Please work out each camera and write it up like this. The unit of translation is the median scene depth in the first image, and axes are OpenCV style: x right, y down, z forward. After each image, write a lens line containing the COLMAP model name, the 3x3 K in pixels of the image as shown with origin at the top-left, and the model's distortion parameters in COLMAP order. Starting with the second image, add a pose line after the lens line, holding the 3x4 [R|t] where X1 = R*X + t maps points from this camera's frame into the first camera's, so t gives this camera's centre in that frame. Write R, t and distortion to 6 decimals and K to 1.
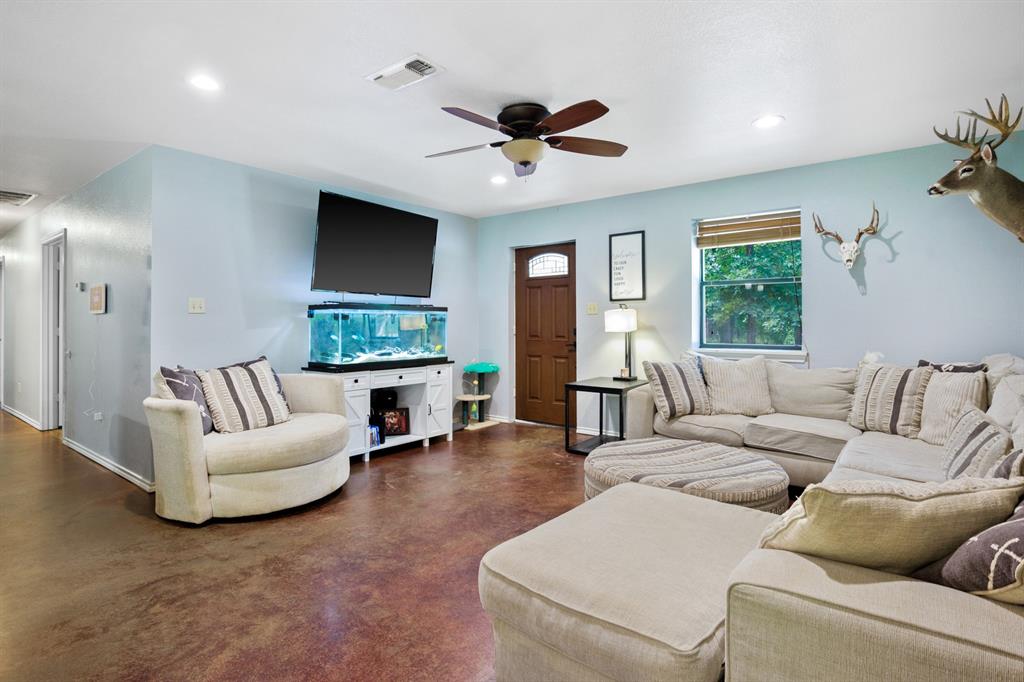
lens RADIAL K [[515.9, 0, 513.2], [0, 515.9, 321.6], [0, 0, 1]] dist [-0.009252, 0.002383]
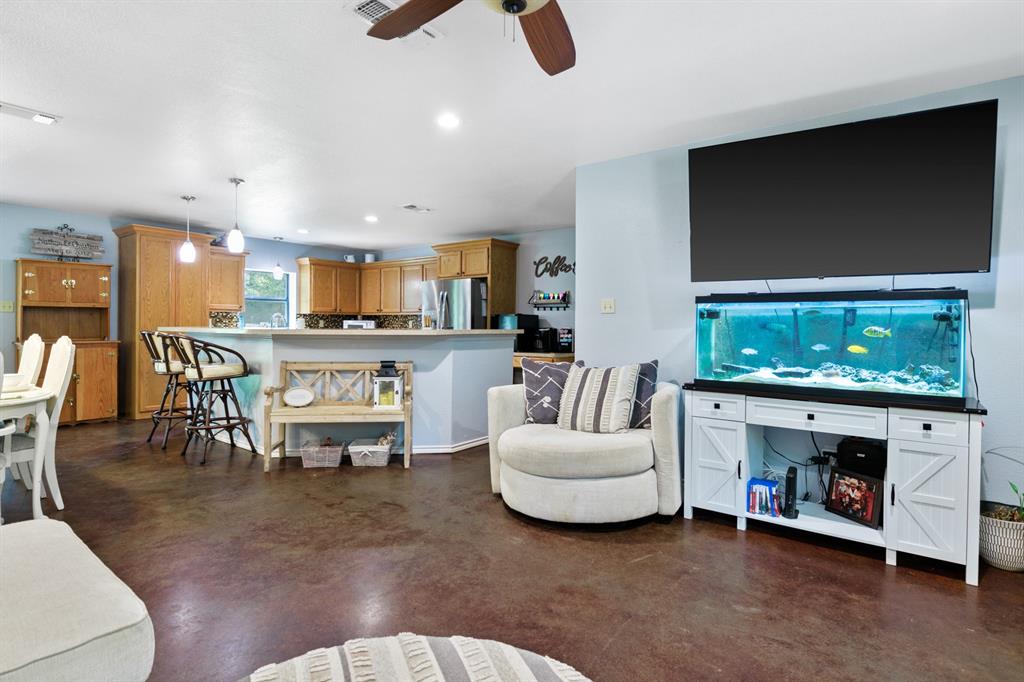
lens RADIAL K [[515.9, 0, 515.6], [0, 515.9, 334.8], [0, 0, 1]] dist [-0.009252, 0.002383]
pose [[0.012394, 0.021095, -0.999701, 0.338610], [-0.007248, 0.999753, 0.021006, 0.005457], [0.999897, 0.006985, 0.012544, 0.630113]]
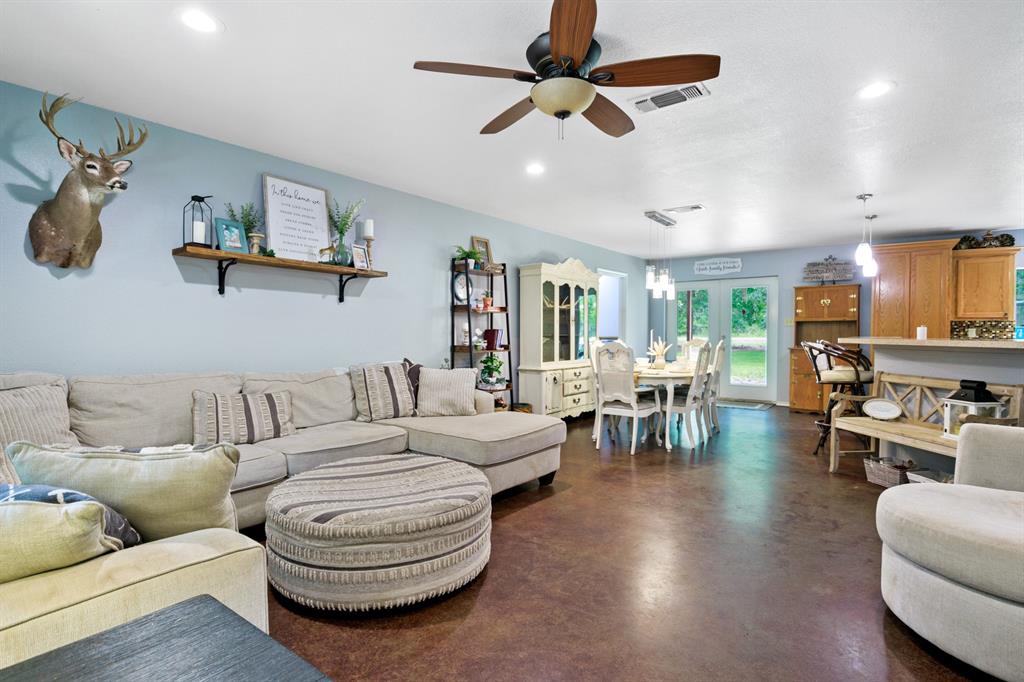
lens RADIAL K [[515.9, 0, 511.4], [0, 515.9, 334.0], [0, 0, 1]] dist [-0.009252, 0.002383]
pose [[-0.999981, -0.001652, -0.006019, 0.065320], [-0.001678, 0.999989, 0.004330, 0.006893], [0.006012, 0.004340, -0.999973, 1.111472]]
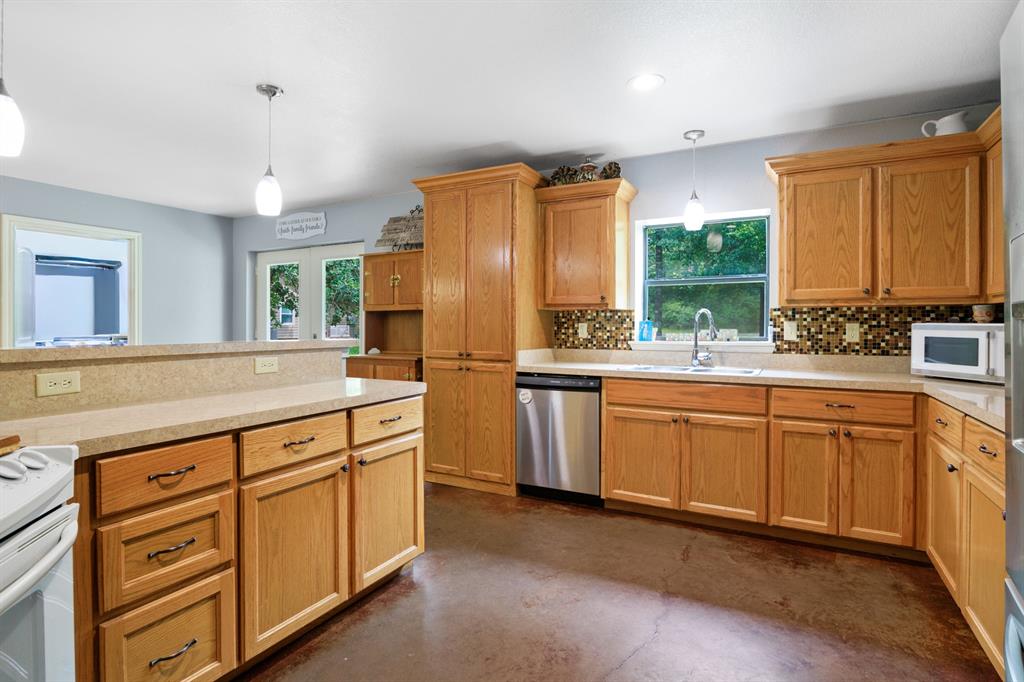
lens RADIAL K [[515.9, 0, 515.5], [0, 515.9, 328.8], [0, 0, 1]] dist [-0.009252, 0.002383]
pose [[-0.985501, 0.000039, -0.169672, -0.918682], [-0.000898, 0.999985, 0.005444, 0.000469], [0.169670, 0.005517, -0.985485, 0.548996]]
